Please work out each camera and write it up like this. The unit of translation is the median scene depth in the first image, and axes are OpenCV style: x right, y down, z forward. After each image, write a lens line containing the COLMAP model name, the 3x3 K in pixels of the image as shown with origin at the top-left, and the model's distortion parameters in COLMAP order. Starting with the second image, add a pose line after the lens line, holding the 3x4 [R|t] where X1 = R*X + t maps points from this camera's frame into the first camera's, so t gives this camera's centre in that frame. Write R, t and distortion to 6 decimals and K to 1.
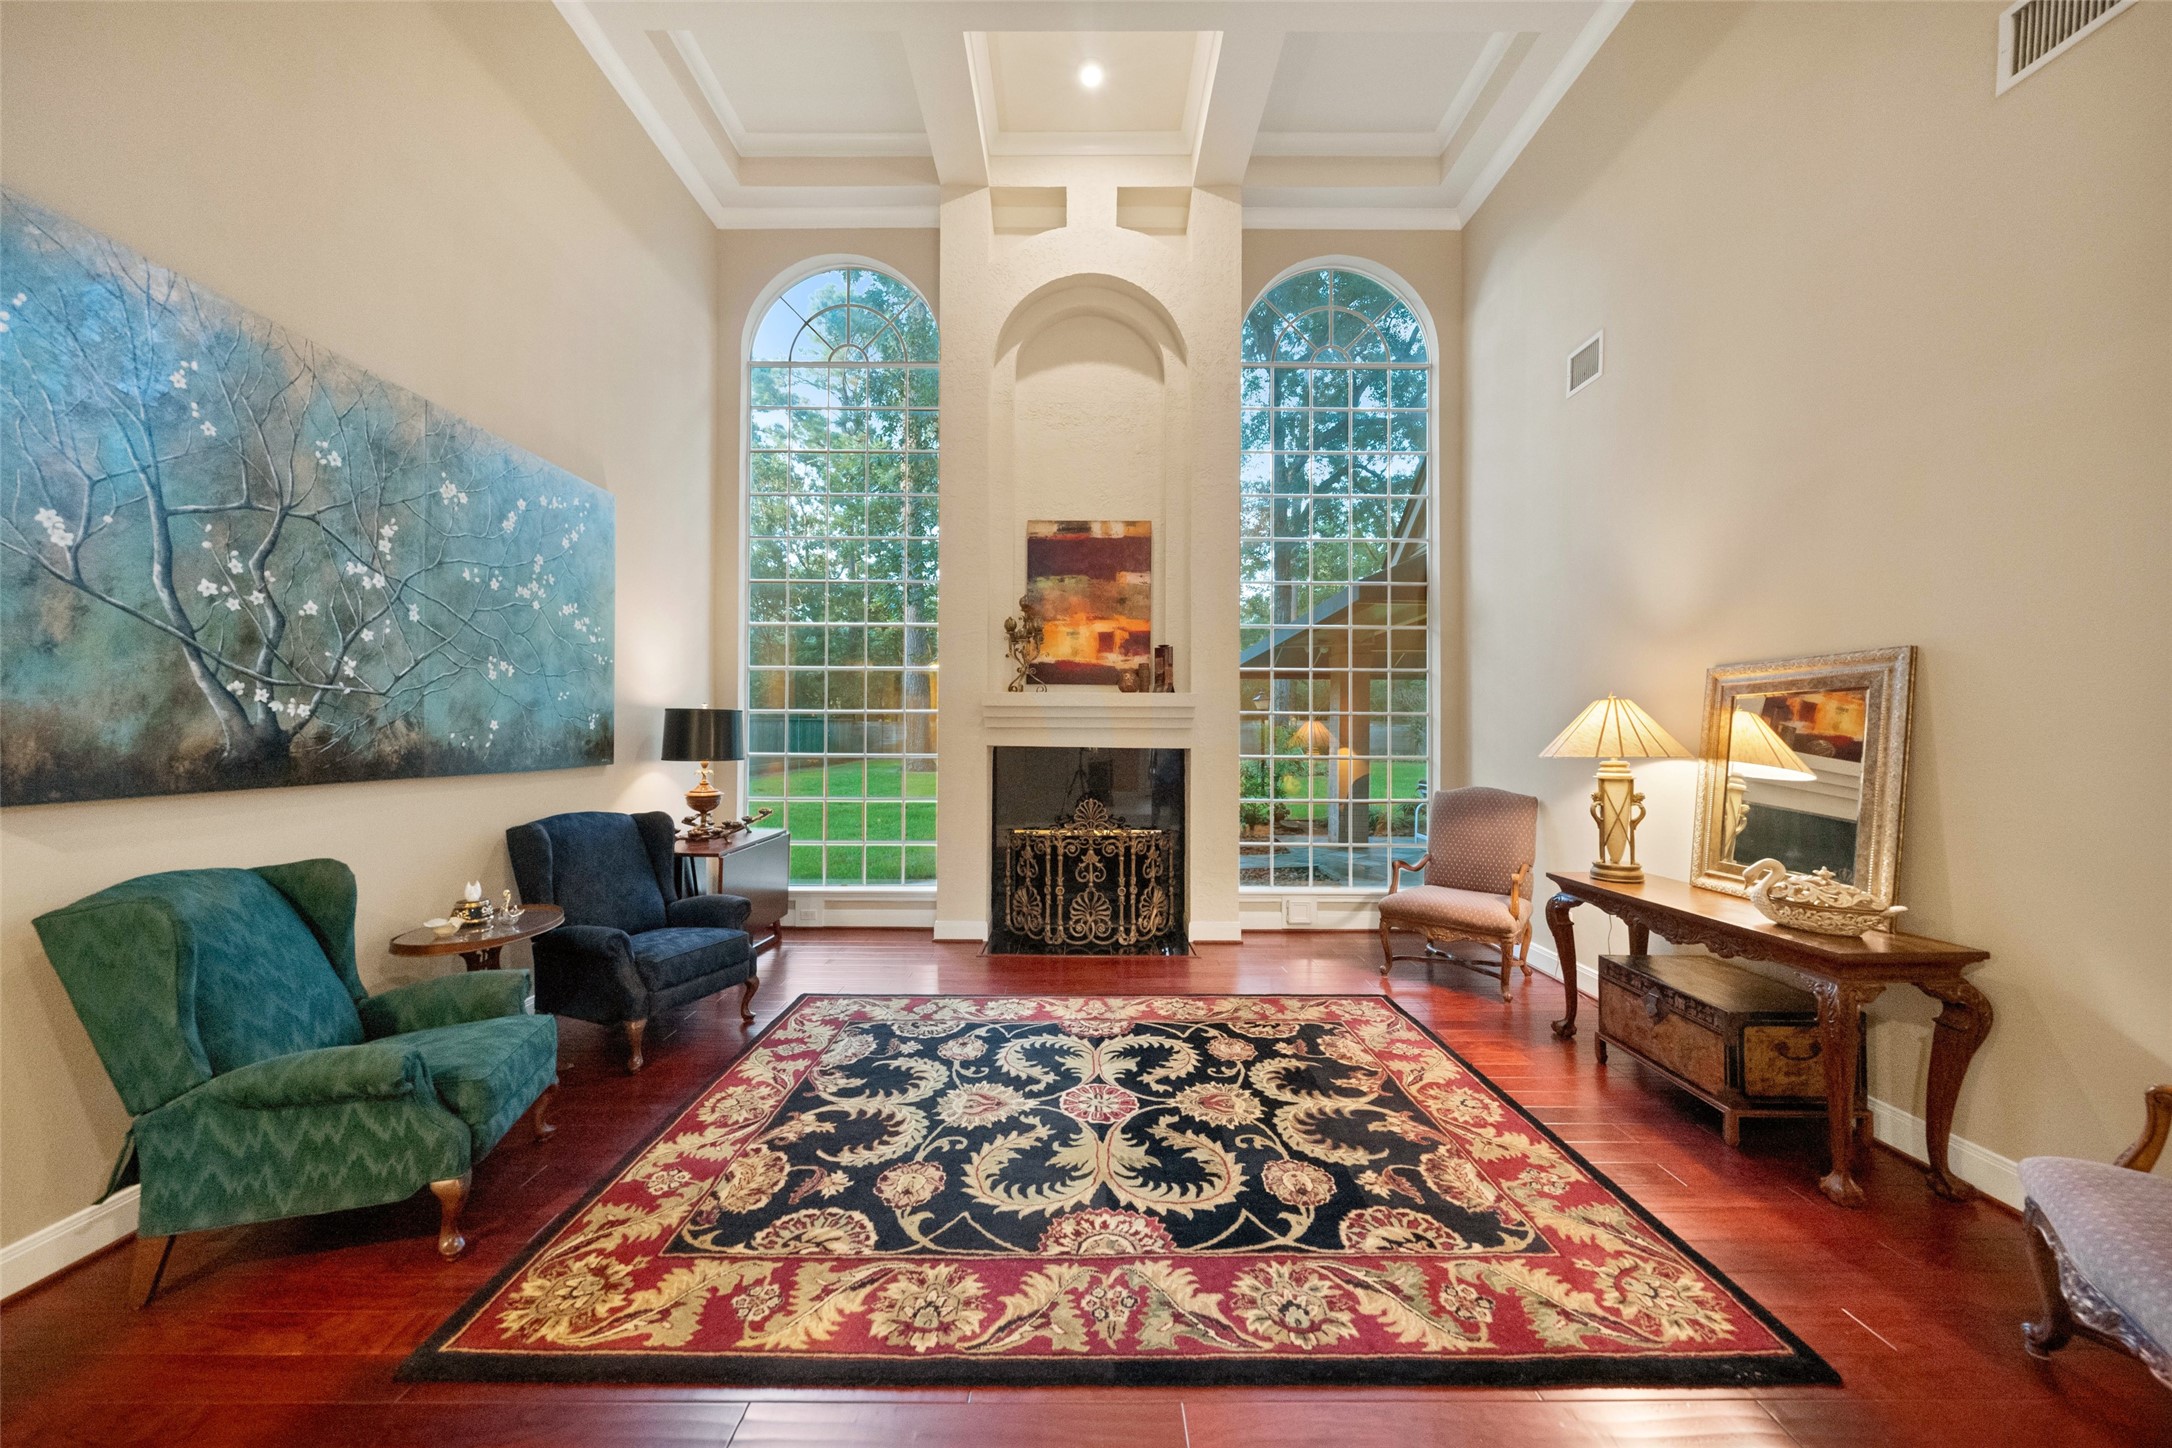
lens RADIAL K [[735.8, 0, 1082.2], [0, 735.8, 727.7], [0, 0, 1]] dist [0.000124, -0.000058]
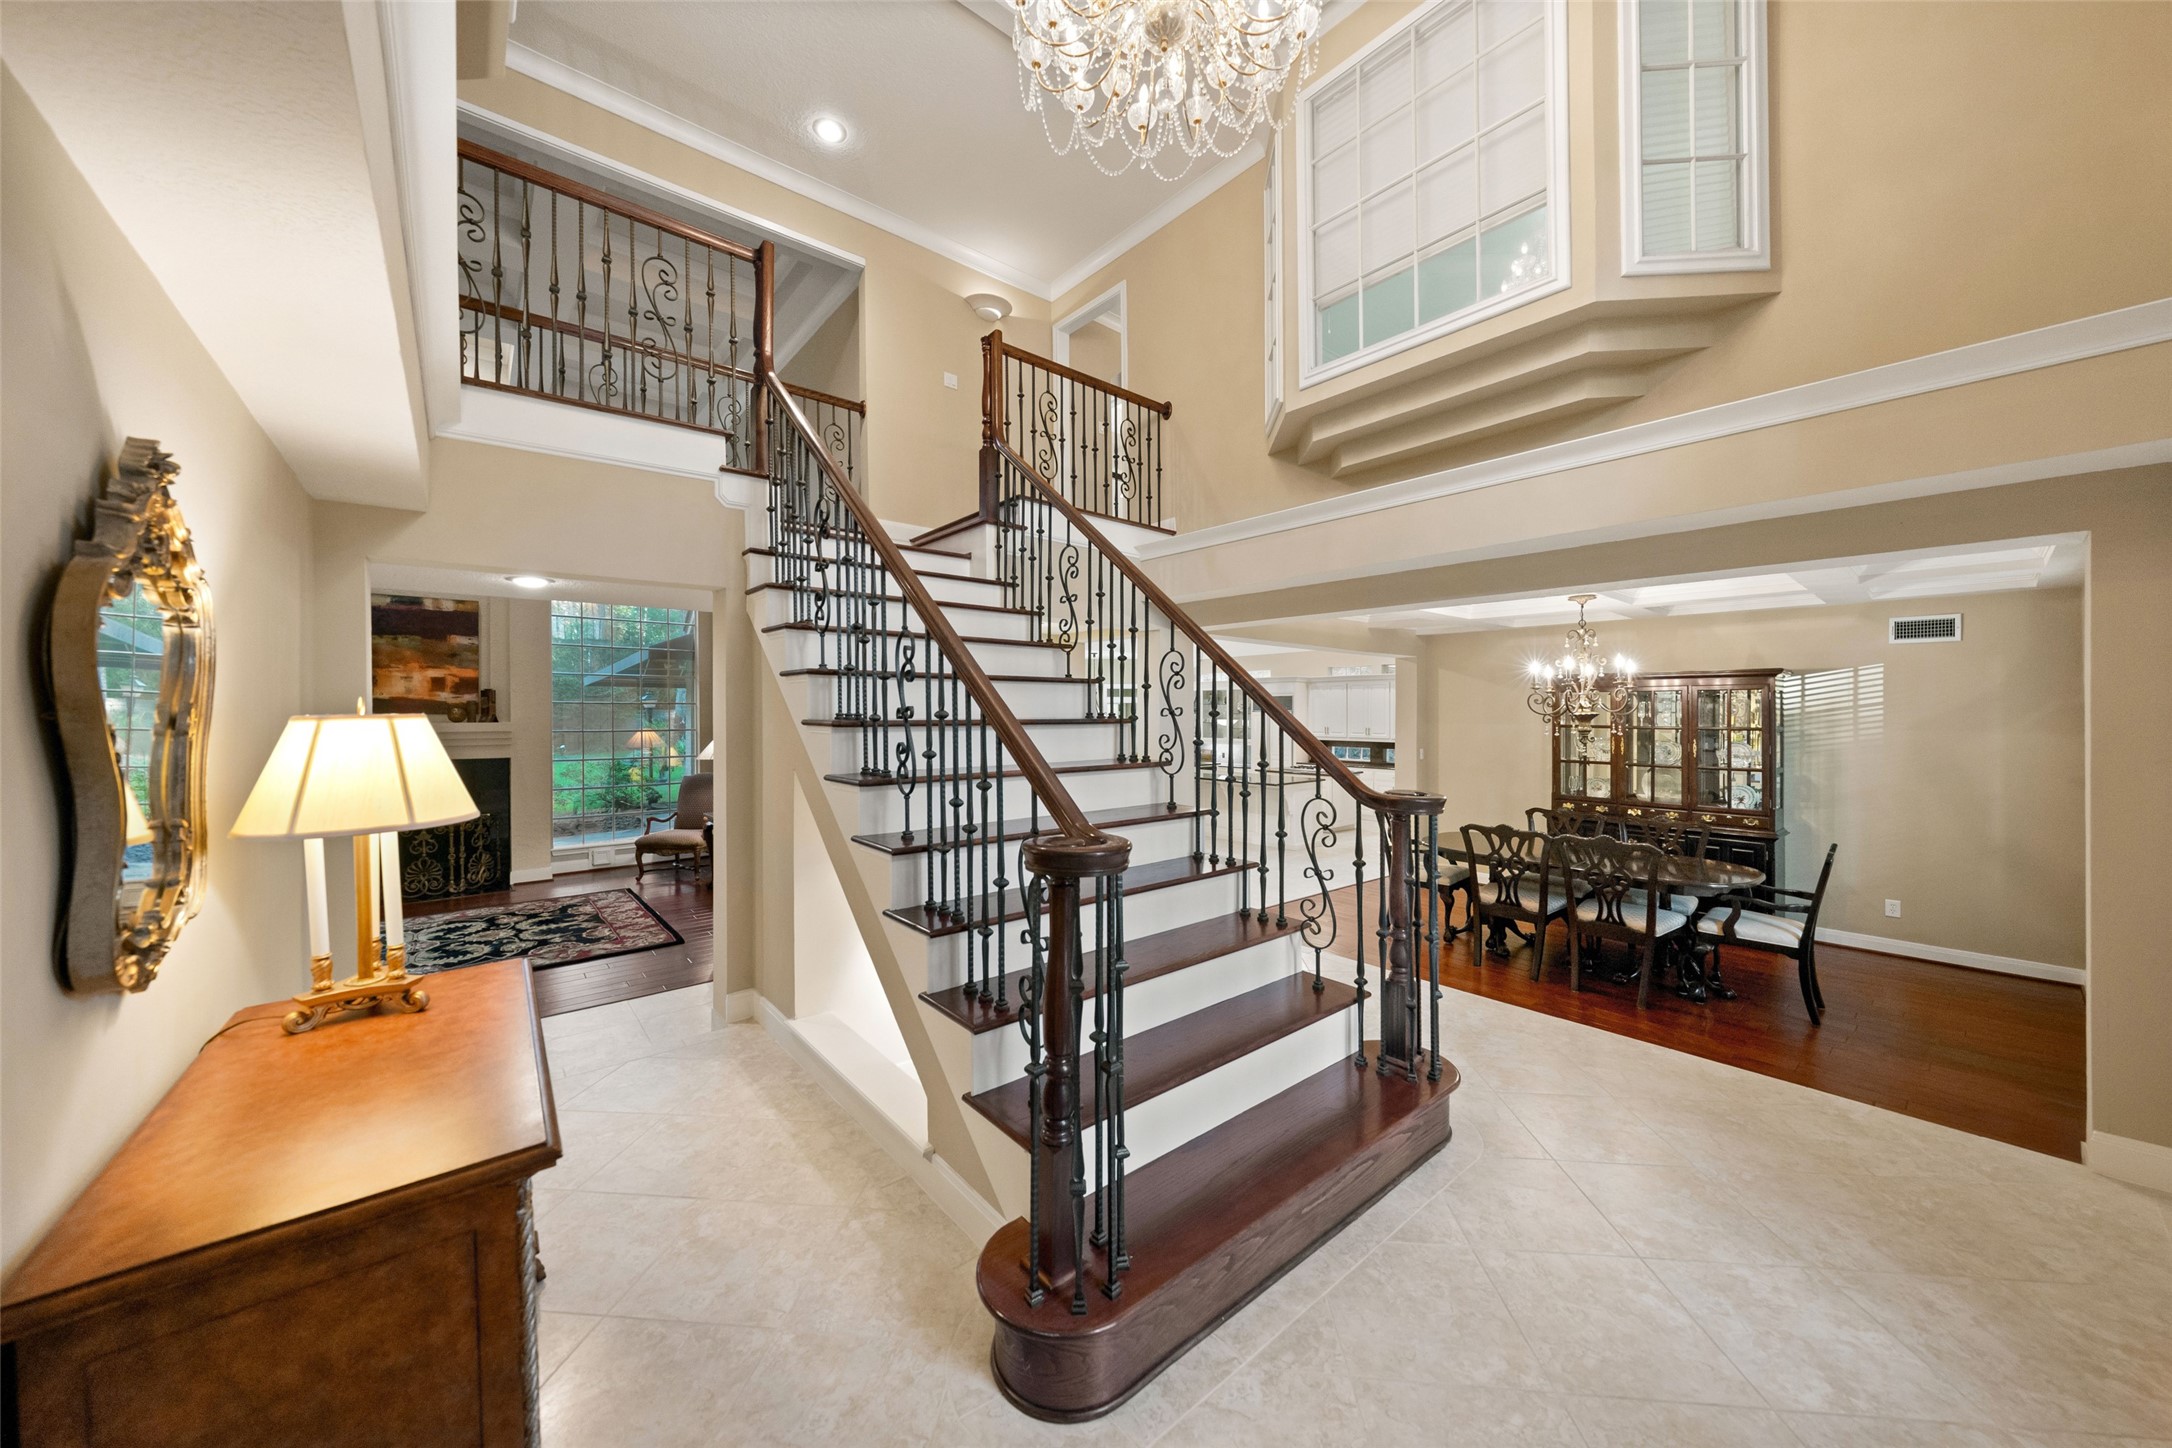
lens RADIAL K [[752.0, 0, 1093.7], [0, 752.0, 710.9], [0, 0, 1]] dist [-0.000703, -0.000072]
pose [[0.764674, -0.007456, 0.644374, 0.069175], [0.003507, 0.999966, 0.007408, -0.076607], [-0.644408, -0.003404, 0.764674, -0.979787]]
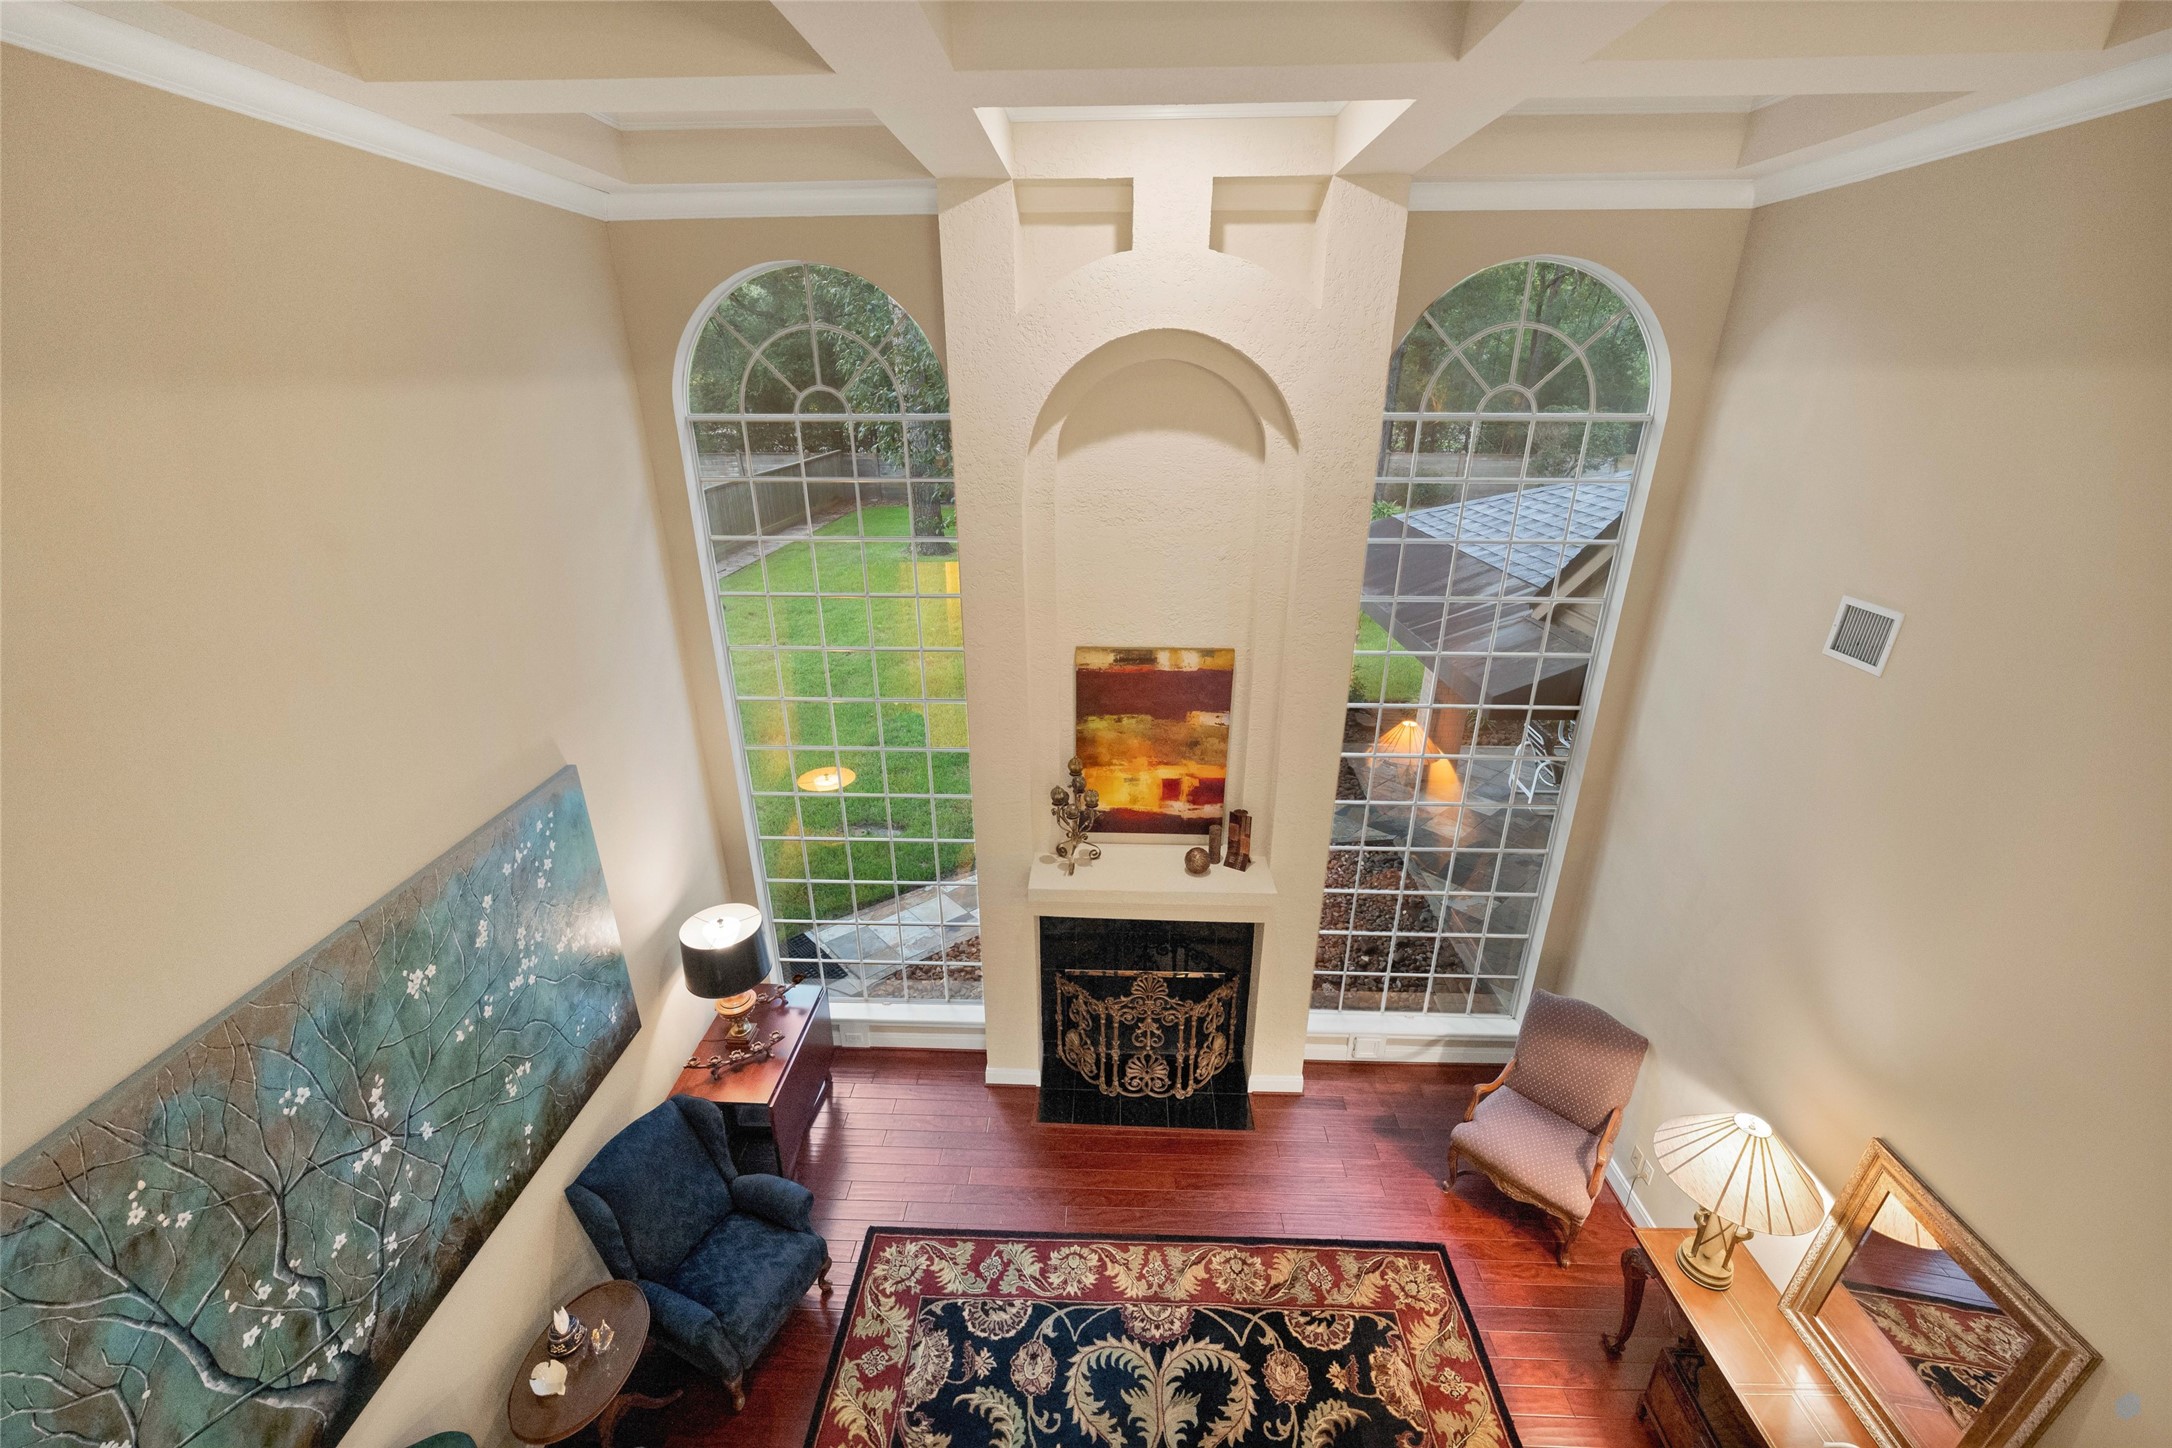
lens RADIAL K [[848.3, 0, 1086.0], [0, 848.3, 724.0], [0, 0, 1]] dist [-0.001262, 0.000002]
pose [[0.999390, 0.008576, -0.033858, -0.034578], [0.004922, 0.925125, 0.379631, -0.590028], [0.034579, -0.379566, 0.924518, 0.143853]]
